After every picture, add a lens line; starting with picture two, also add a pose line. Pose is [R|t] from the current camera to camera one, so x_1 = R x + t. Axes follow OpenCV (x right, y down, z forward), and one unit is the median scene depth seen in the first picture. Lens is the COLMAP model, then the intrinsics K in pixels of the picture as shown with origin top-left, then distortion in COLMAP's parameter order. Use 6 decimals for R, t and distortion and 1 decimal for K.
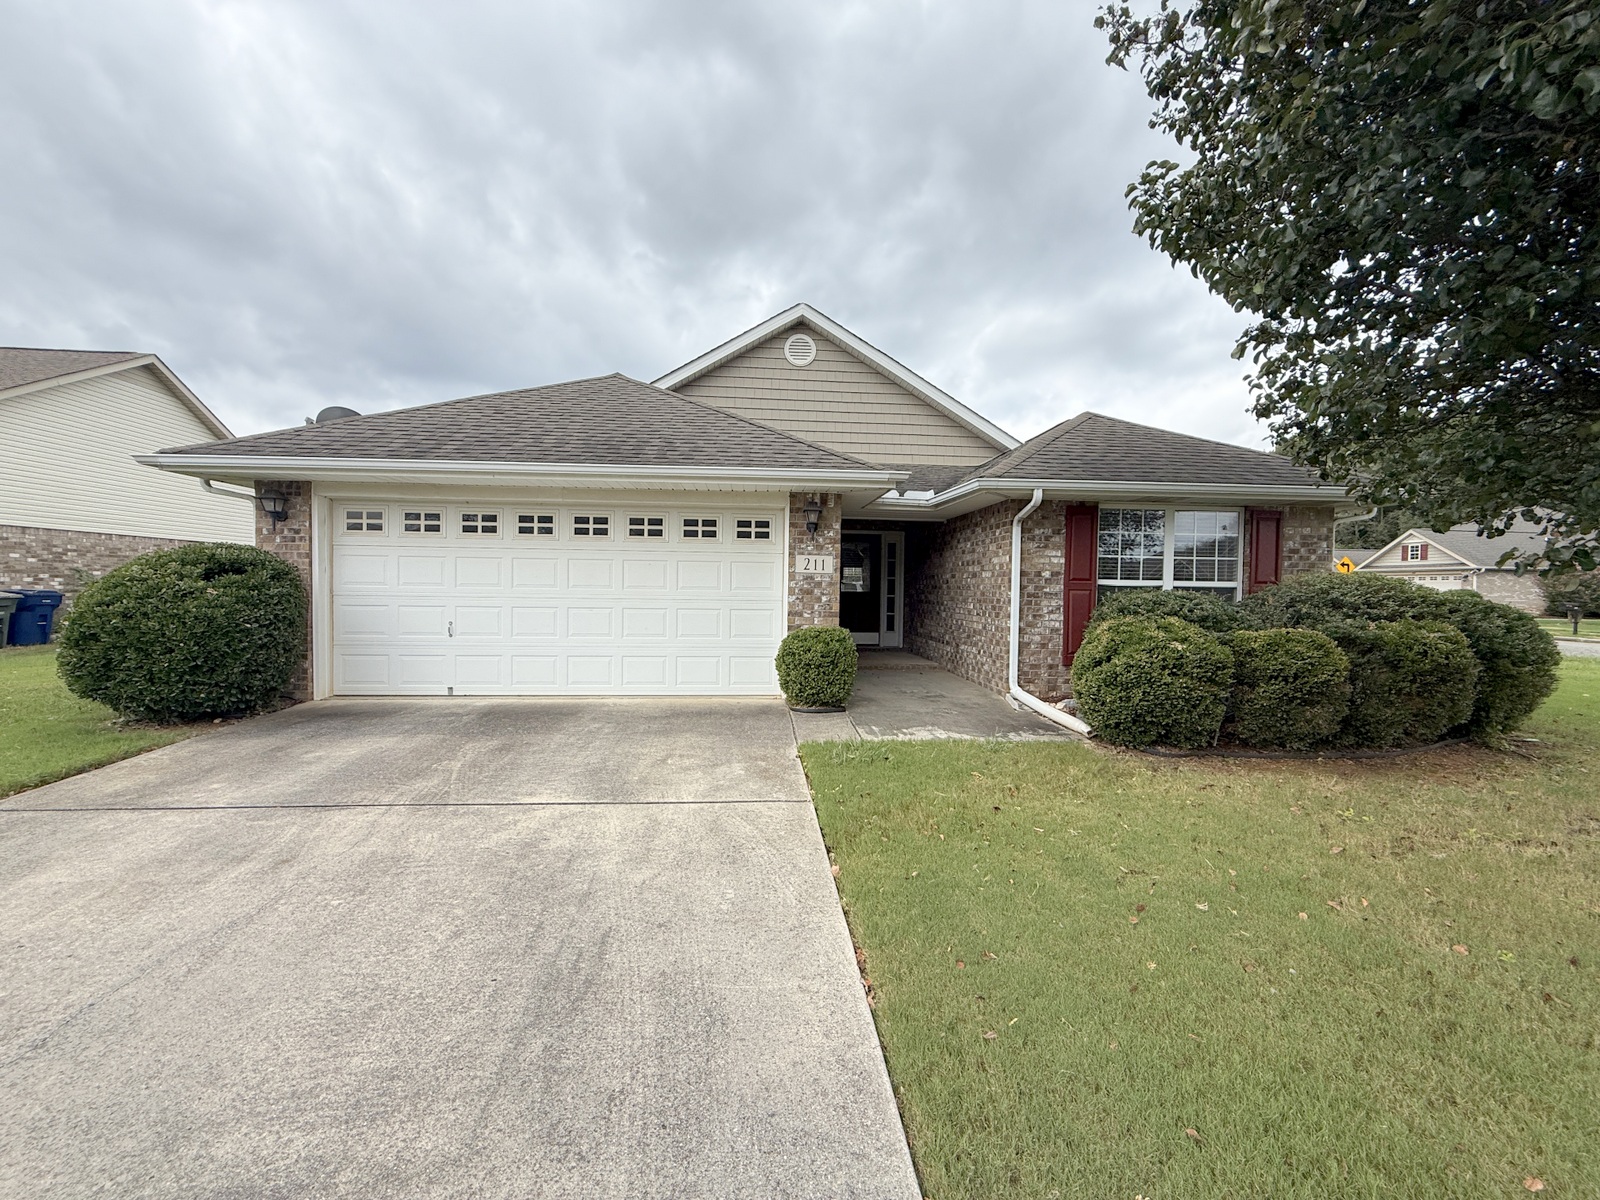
lens RADIAL K [[635.6, 0, 796.3], [0, 635.6, 599.2], [0, 0, 1]] dist [0.000072, -0.000173]
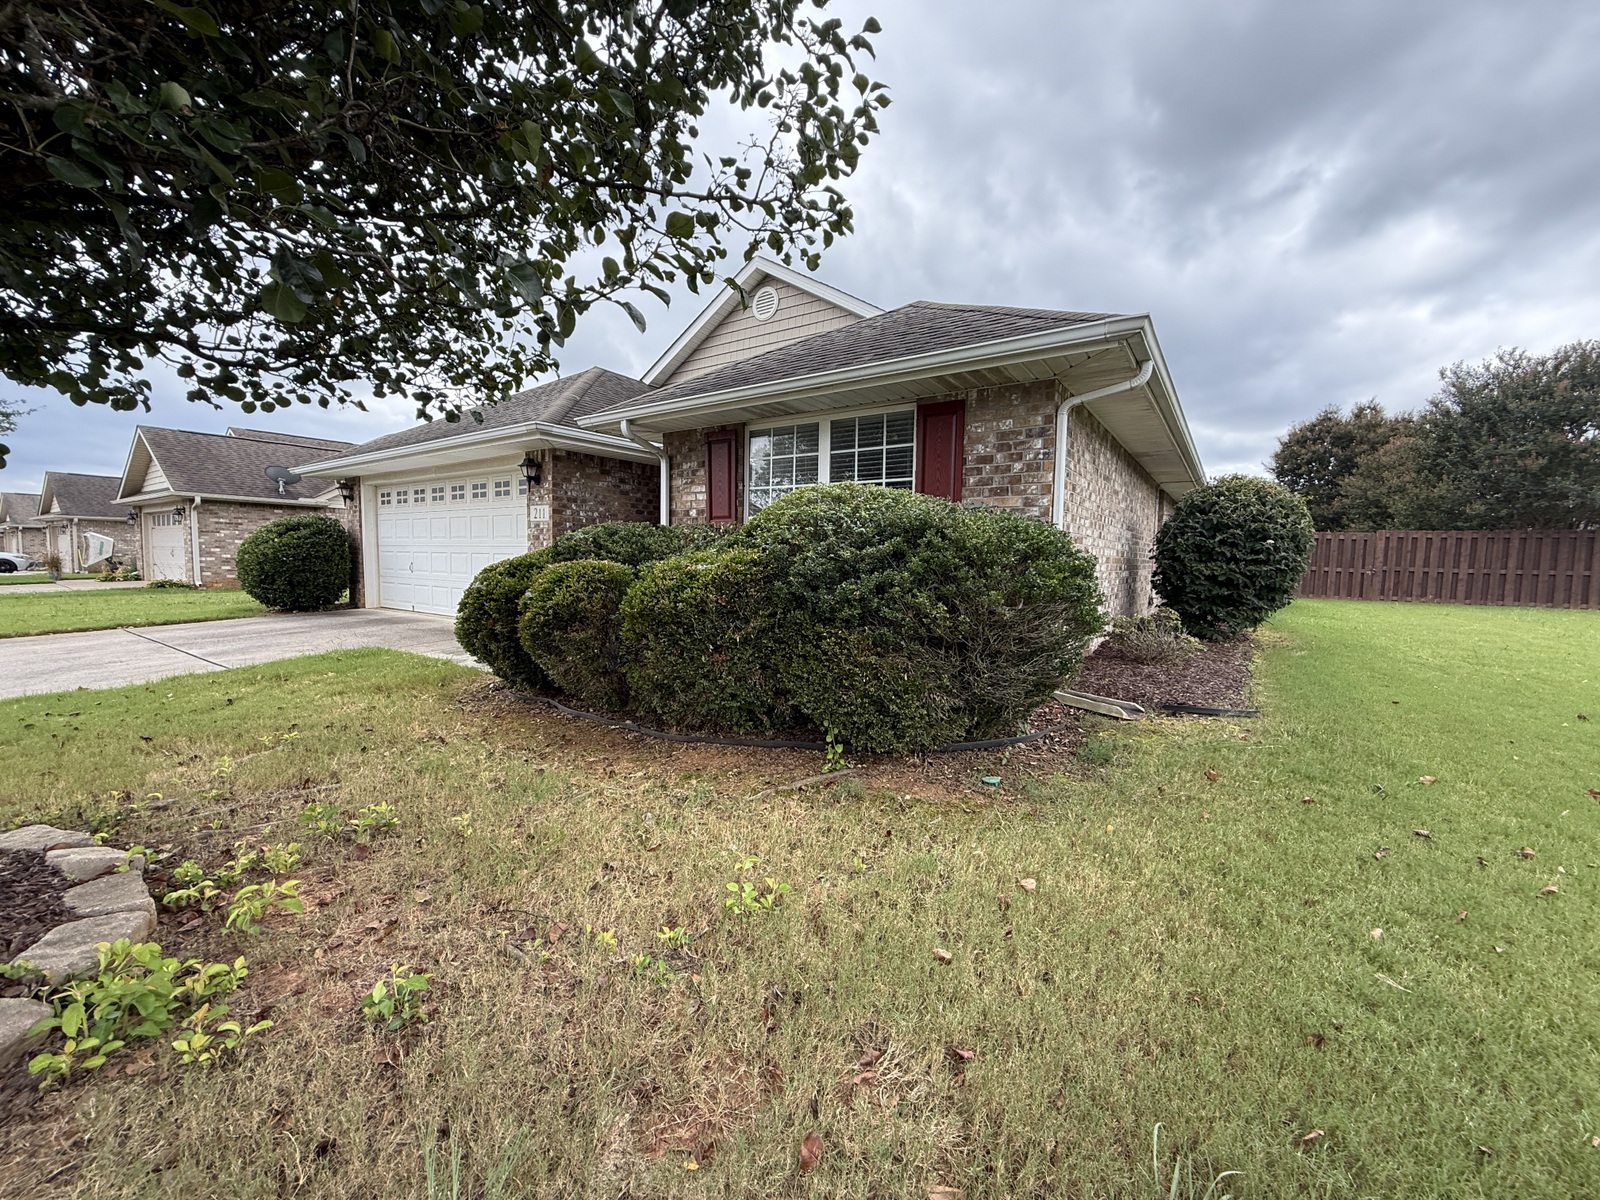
lens RADIAL K [[635.6, 0, 796.3], [0, 635.6, 599.2], [0, 0, 1]] dist [0.000072, -0.000173]
pose [[0.771620, 0.040086, -0.634820, 1.078446], [-0.018010, 0.998989, 0.041191, 0.042515], [0.635829, -0.020351, 0.771562, 0.398139]]
